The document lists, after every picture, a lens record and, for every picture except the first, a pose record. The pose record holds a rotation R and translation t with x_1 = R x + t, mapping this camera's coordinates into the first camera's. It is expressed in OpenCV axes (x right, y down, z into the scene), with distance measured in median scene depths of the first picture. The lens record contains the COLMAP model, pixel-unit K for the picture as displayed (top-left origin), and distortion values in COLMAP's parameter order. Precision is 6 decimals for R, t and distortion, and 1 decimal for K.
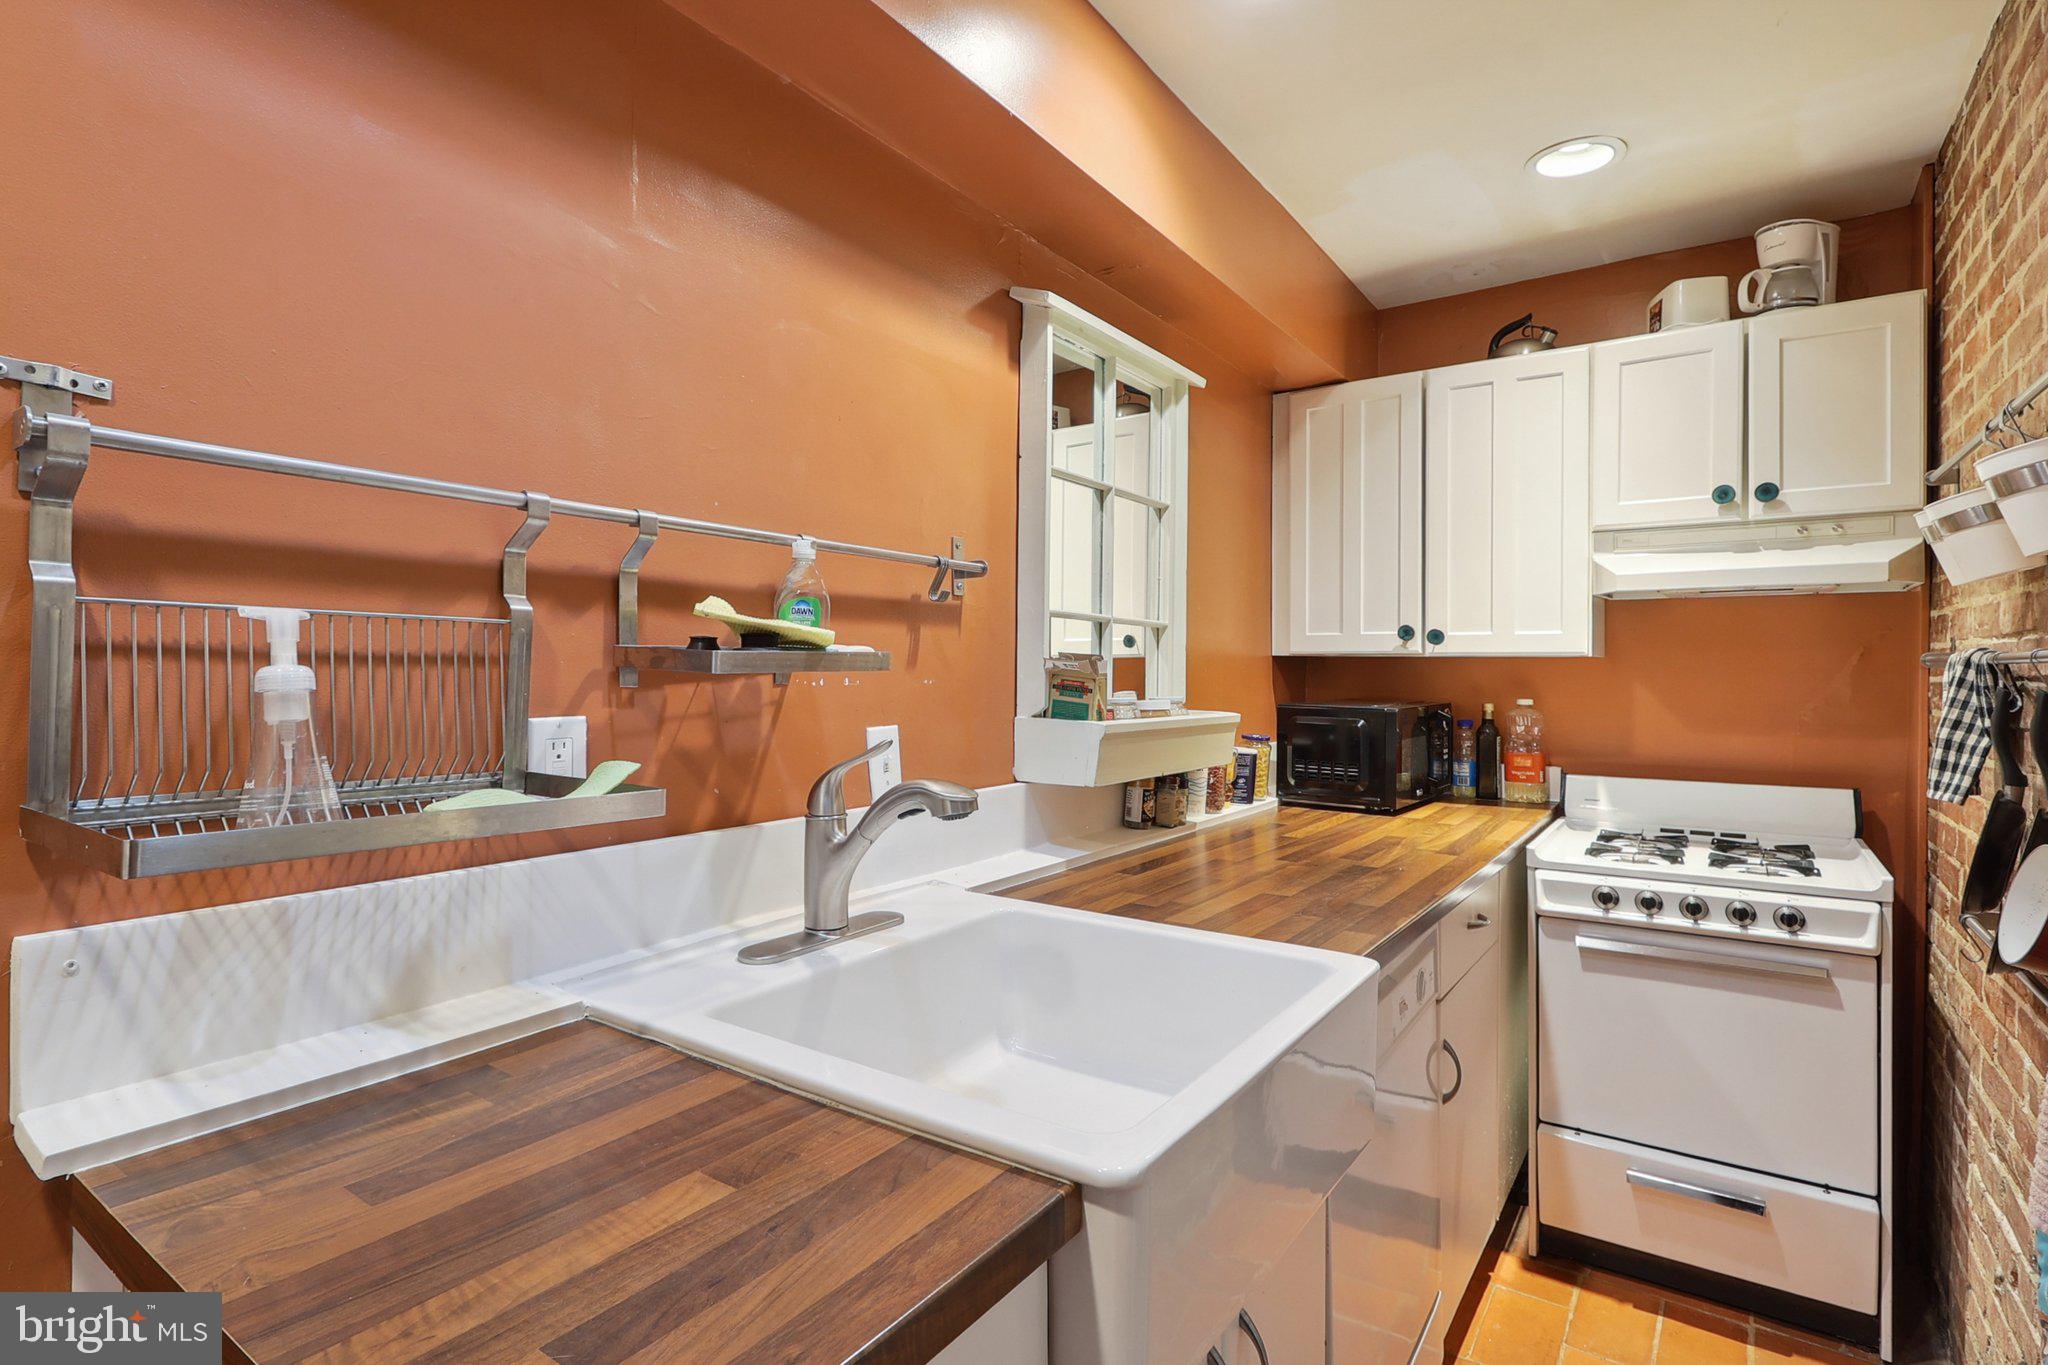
lens RADIAL K [[1008.1, 0, 1024.0], [0, 1008.1, 682.5], [0, 0, 1]] dist [0.000103, -0.000225]
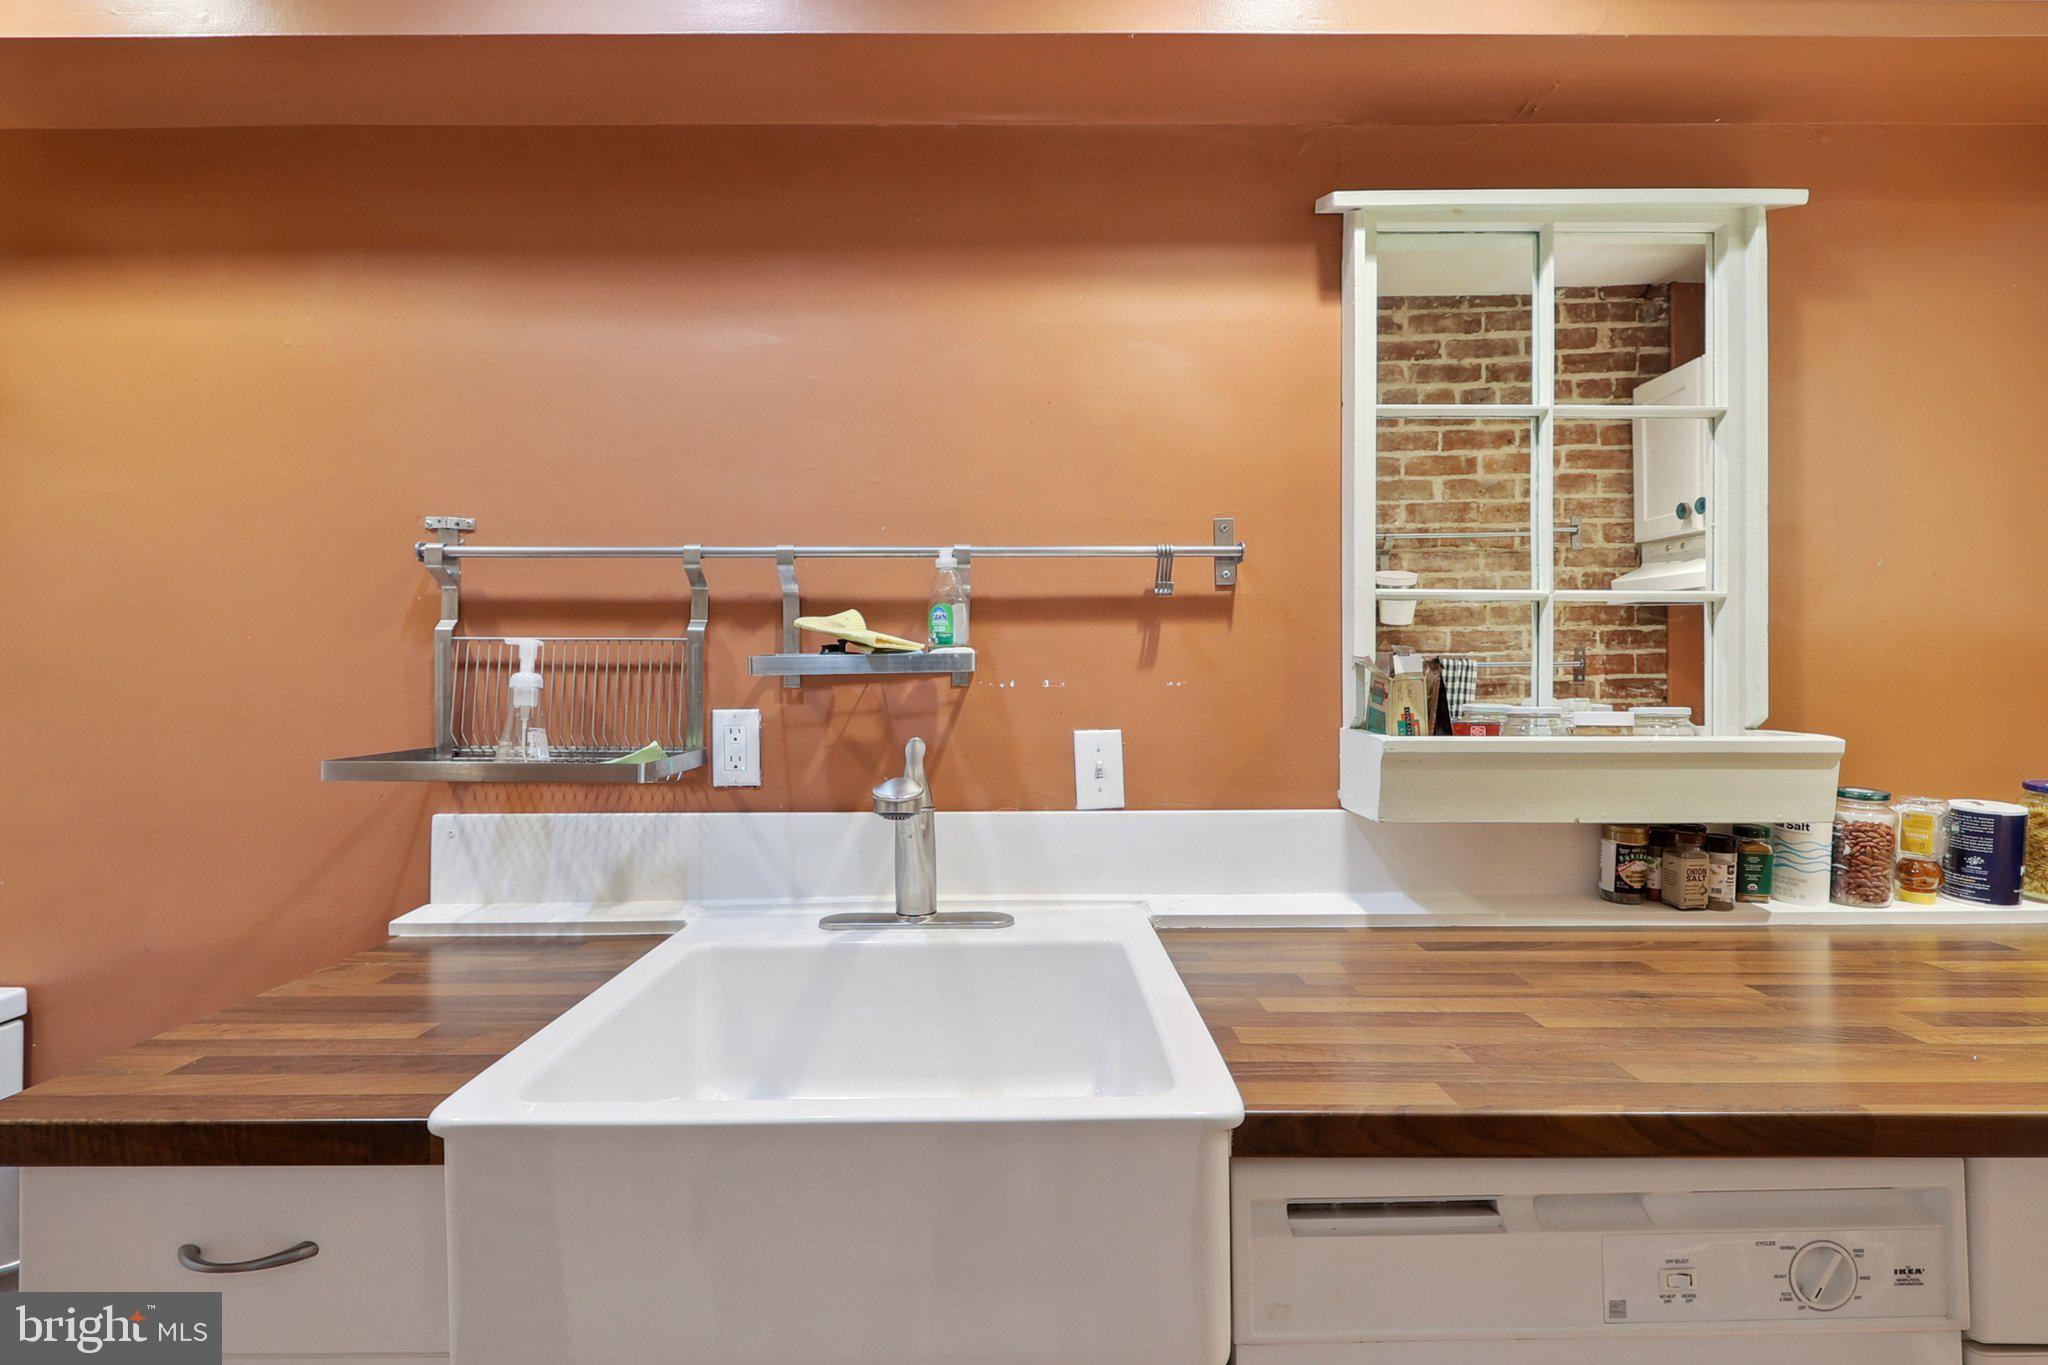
lens RADIAL K [[1019.2, 0, 1024.0], [0, 1019.2, 682.5], [0, 0, 1]] dist [0.000171, -0.000724]
pose [[0.576581, -0.001576, -0.817039, 0.896941], [-0.002319, 0.999991, -0.003566, 0.002975], [0.817037, 0.003951, 0.576572, 0.563758]]
